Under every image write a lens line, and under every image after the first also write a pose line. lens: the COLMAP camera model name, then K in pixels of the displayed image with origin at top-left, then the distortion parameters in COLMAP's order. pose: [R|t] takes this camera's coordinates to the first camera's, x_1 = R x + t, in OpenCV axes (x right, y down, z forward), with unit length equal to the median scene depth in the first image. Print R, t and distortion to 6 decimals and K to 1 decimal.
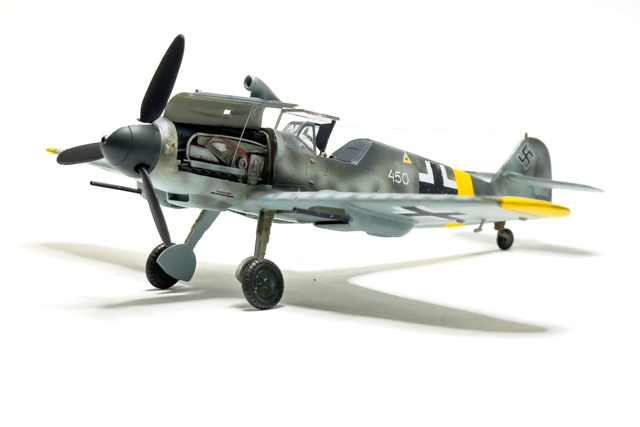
lens RADIAL K [[1701.3, 0, 320.0], [0, 1701.3, 213.5], [0, 0, 1]] dist [-0.039348, -0.369396]
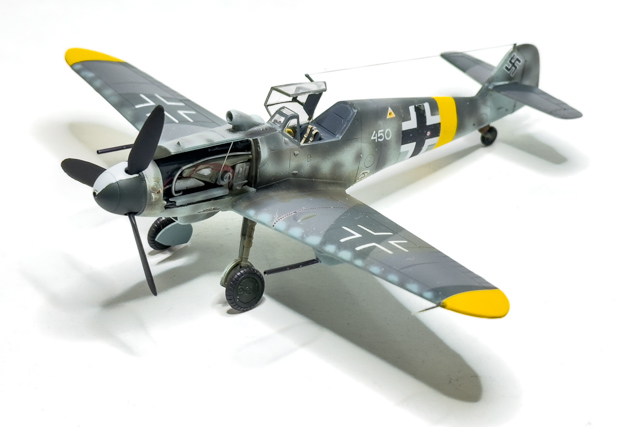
lens RADIAL K [[1531.2, 0, 320.0], [0, 1531.2, 213.5], [0, 0, 1]] dist [0.050723, 0.501422]
pose [[0.997694, 0.037382, -0.056649, 0.068991], [-0.009065, 0.900572, 0.434612, -0.428860], [0.067263, -0.433096, 0.898835, 0.107915]]
